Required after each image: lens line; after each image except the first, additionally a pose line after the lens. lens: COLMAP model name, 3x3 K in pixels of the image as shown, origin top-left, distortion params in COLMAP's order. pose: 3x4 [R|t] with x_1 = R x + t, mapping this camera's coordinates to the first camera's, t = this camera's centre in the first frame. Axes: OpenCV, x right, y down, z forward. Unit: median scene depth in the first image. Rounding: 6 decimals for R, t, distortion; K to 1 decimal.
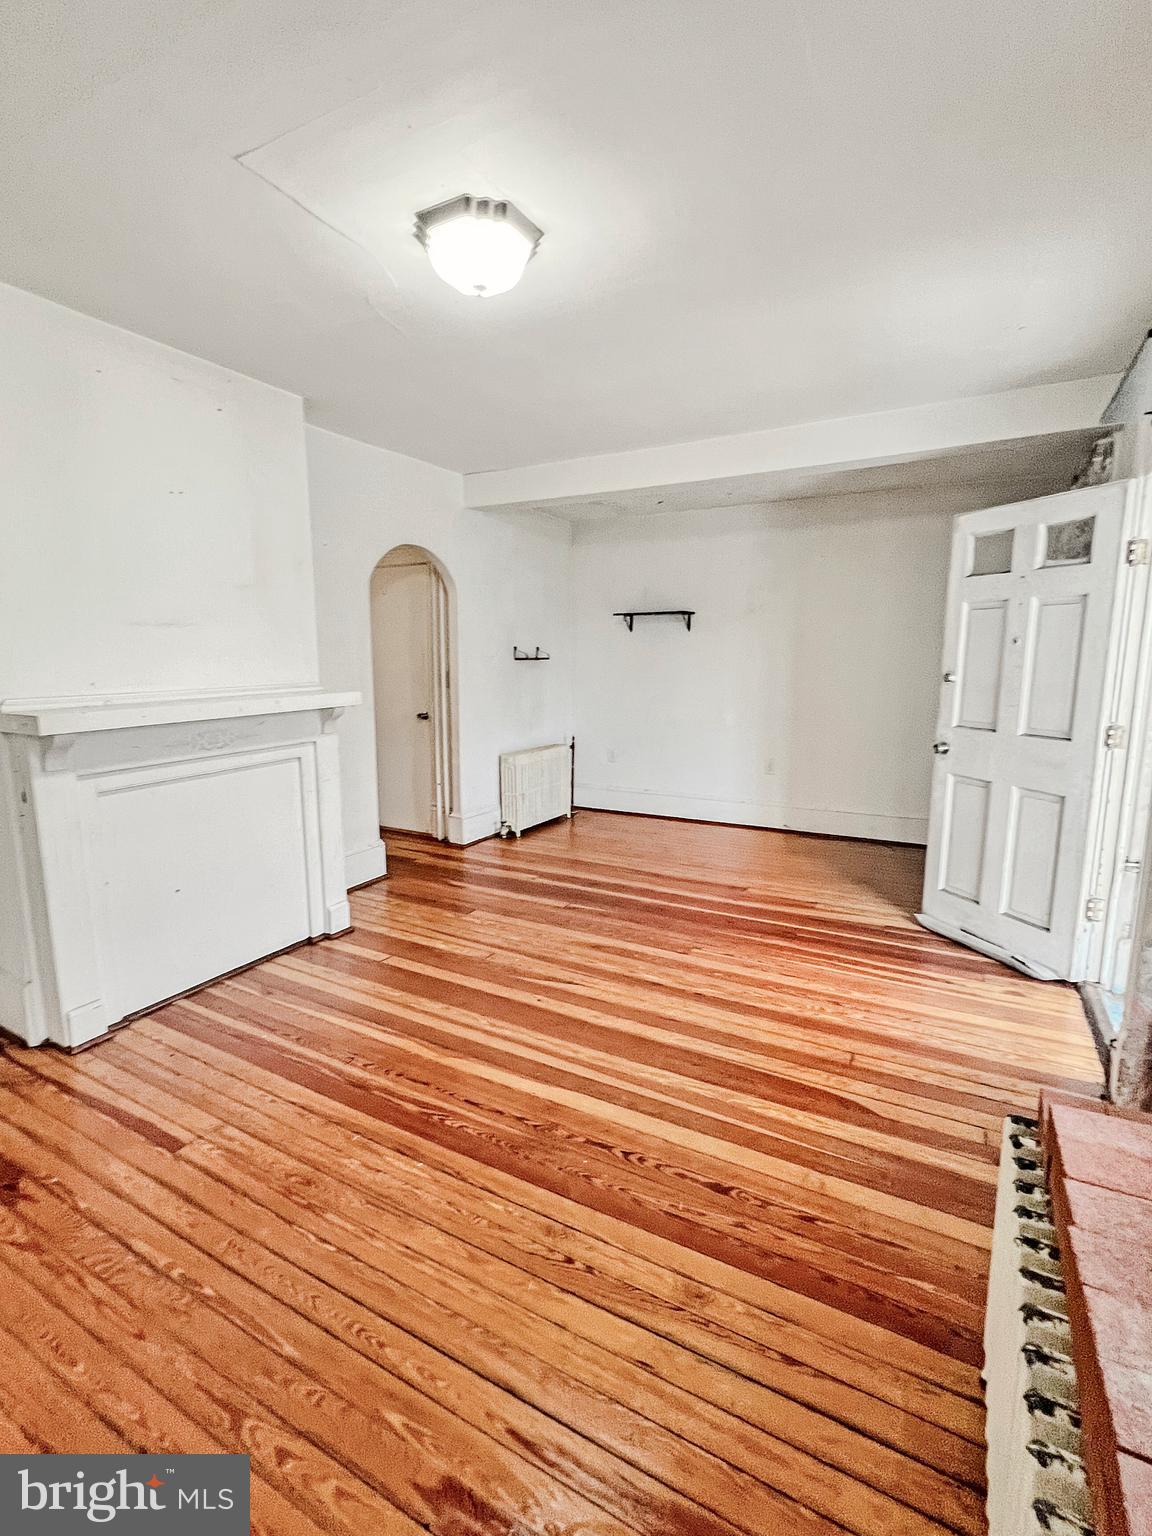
lens RADIAL K [[716.5, 0, 576.2], [0, 716.5, 755.1], [0, 0, 1]] dist [-0.000635, 0.000345]
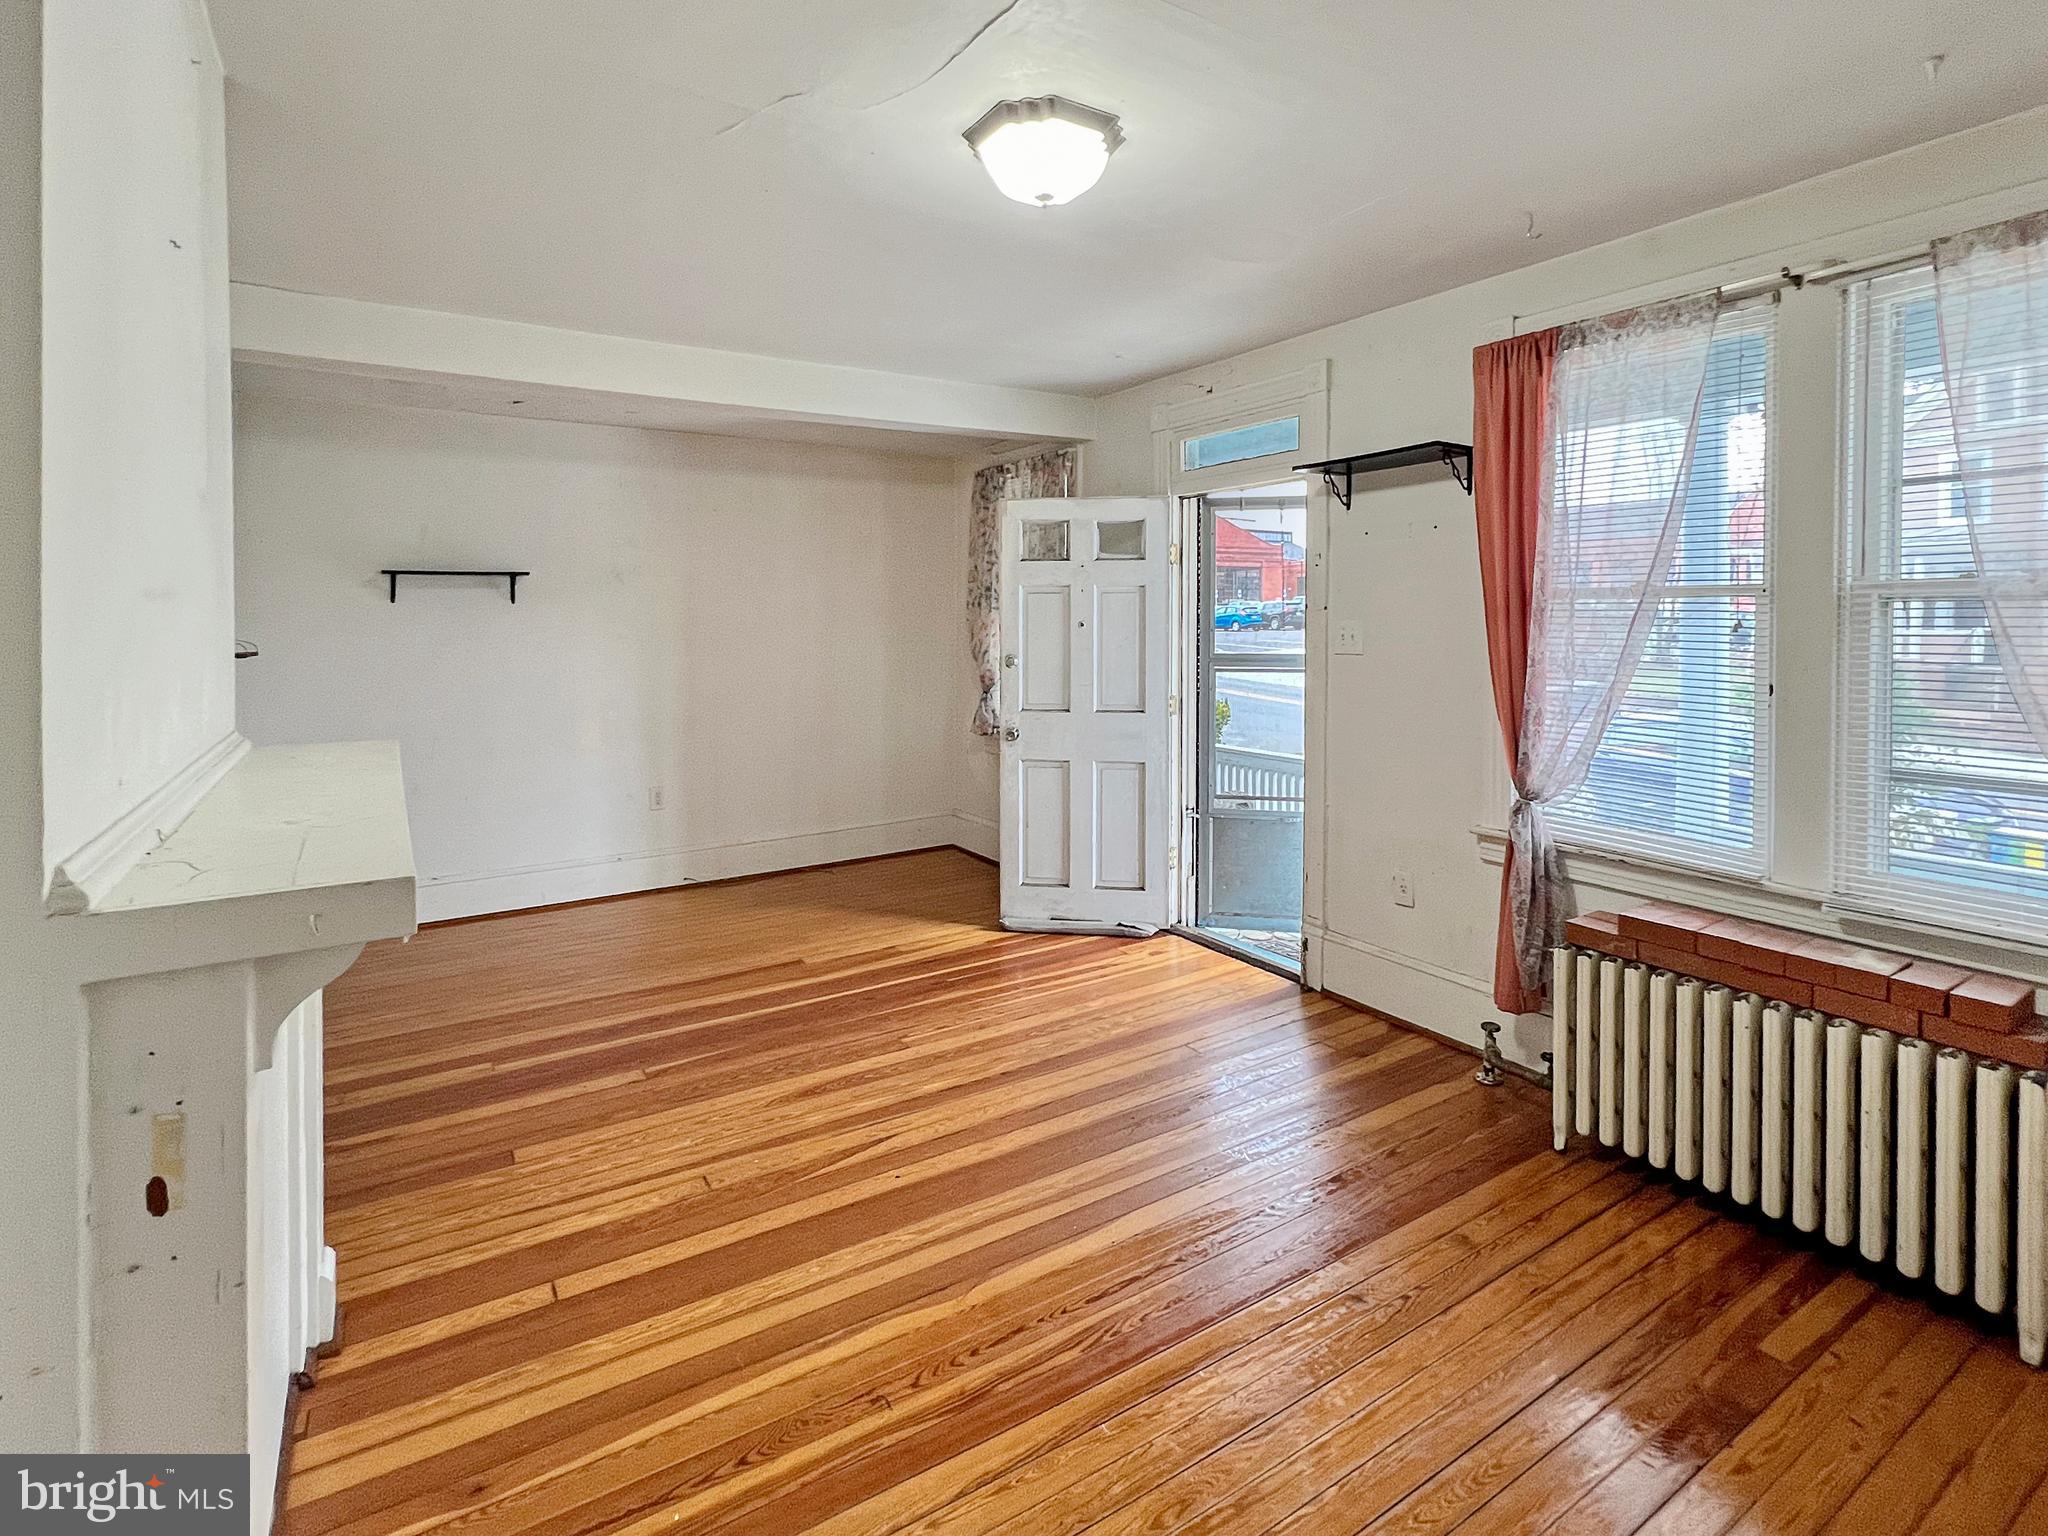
lens RADIAL K [[1007.3, 0, 1029.4], [0, 1007.3, 621.0], [0, 0, 1]] dist [-0.001107, -0.001364]
pose [[0.473548, -0.002400, 0.880765, -0.780002], [0.130478, 0.989154, -0.067457, -0.077280], [-0.871050, 0.146864, 0.468725, 0.384879]]
